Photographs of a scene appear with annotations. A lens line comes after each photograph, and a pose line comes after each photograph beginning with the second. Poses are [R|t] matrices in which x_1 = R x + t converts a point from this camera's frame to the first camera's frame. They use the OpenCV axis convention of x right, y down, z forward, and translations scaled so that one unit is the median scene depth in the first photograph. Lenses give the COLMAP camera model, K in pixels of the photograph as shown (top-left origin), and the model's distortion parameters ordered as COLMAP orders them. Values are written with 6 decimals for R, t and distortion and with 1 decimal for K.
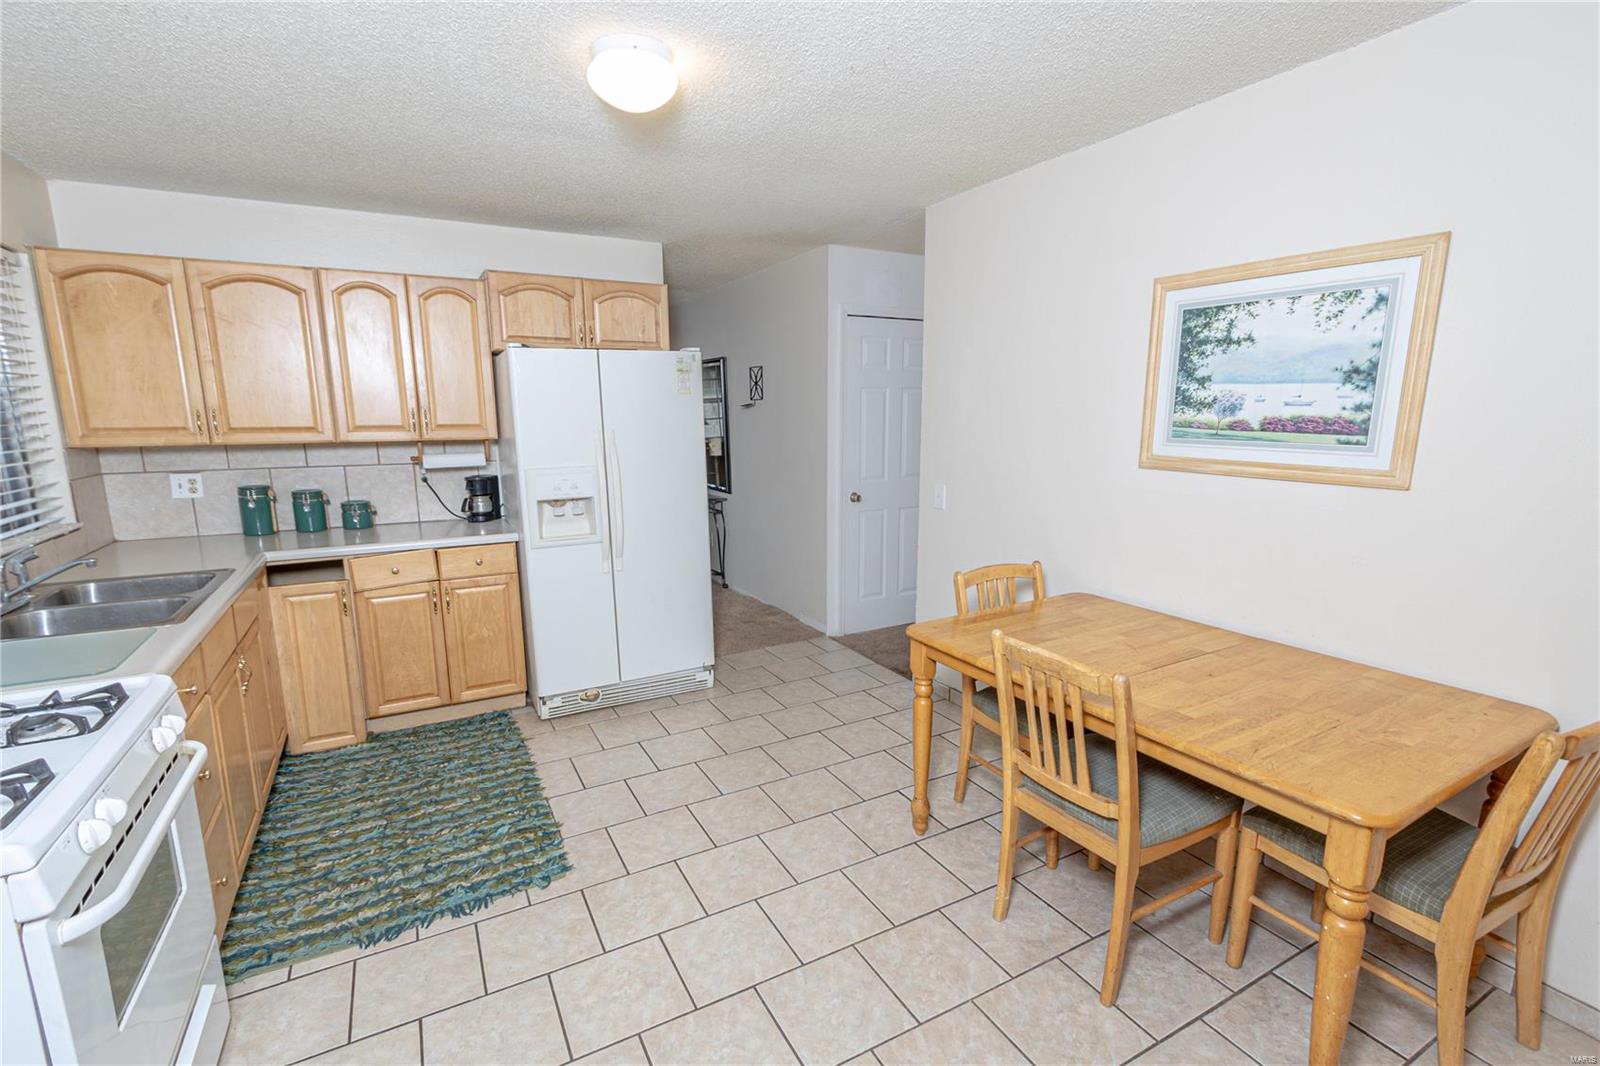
lens RADIAL K [[726.1, 0, 797.9], [0, 726.1, 541.1], [0, 0, 1]] dist [0.002048, 0.000121]
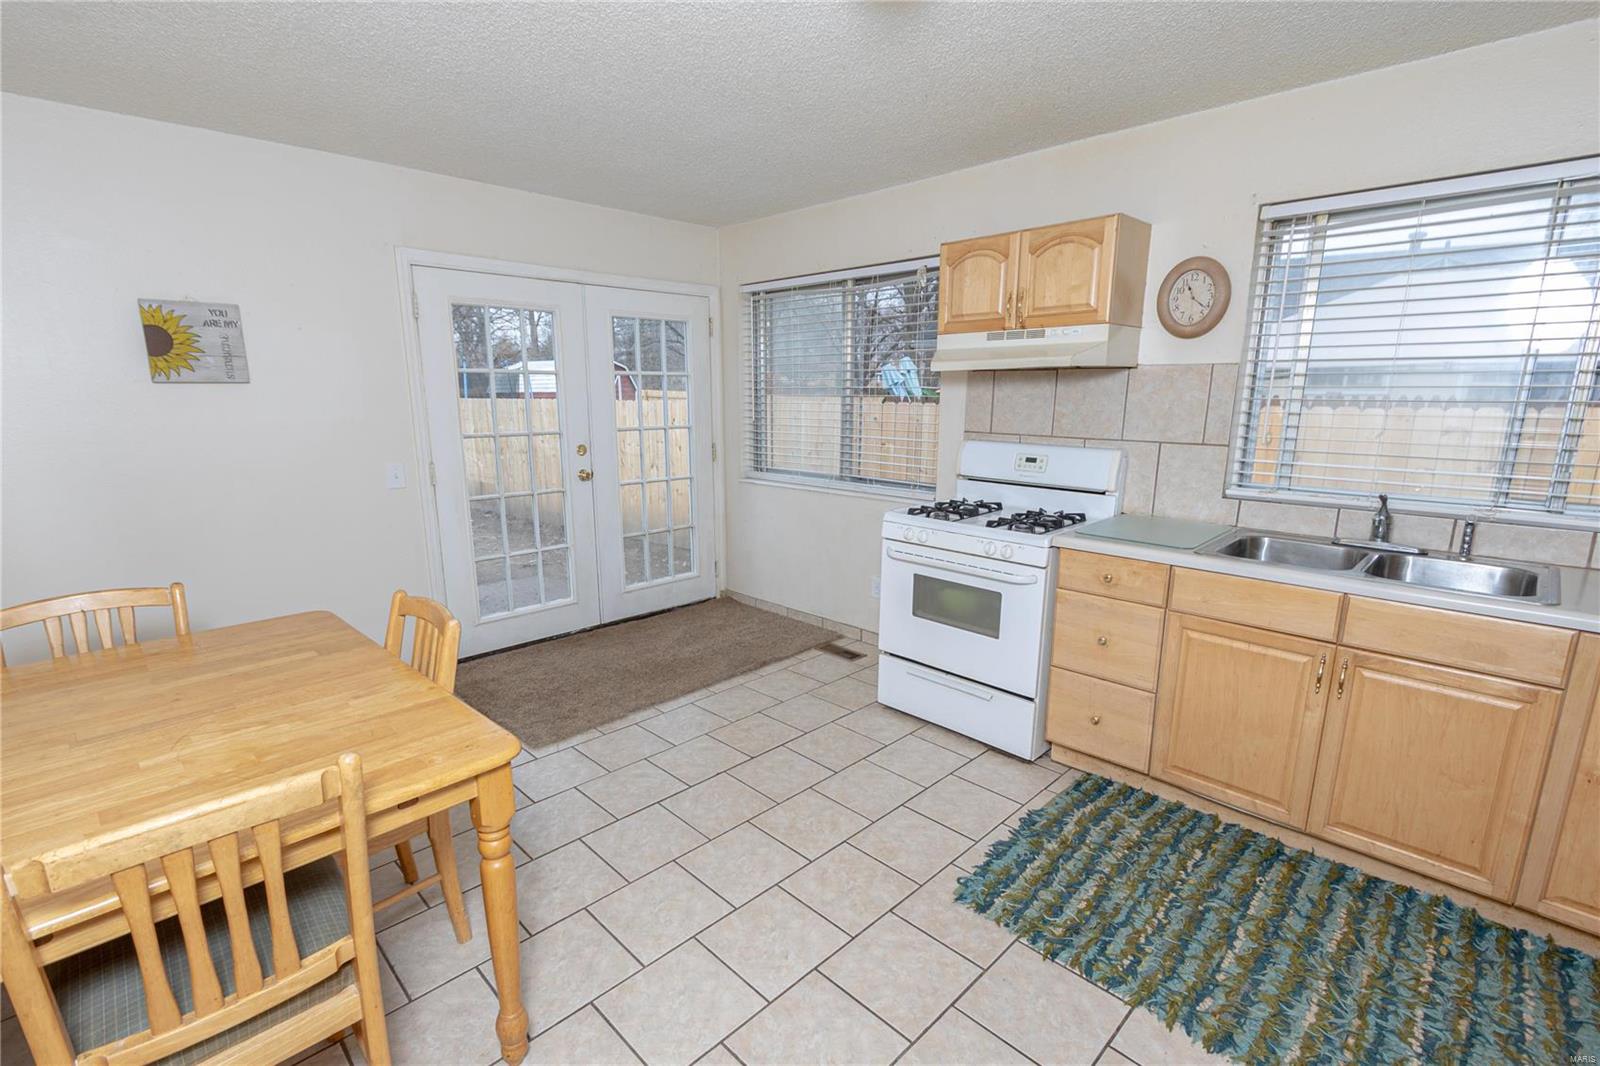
lens RADIAL K [[726.1, 0, 798.3], [0, 726.1, 538.8], [0, 0, 1]] dist [0.002048, 0.000121]
pose [[-0.959435, 0.068091, -0.273585, 0.082929], [-0.039840, 0.927915, 0.370657, -0.279422], [0.279102, 0.366521, -0.887561, 1.597538]]
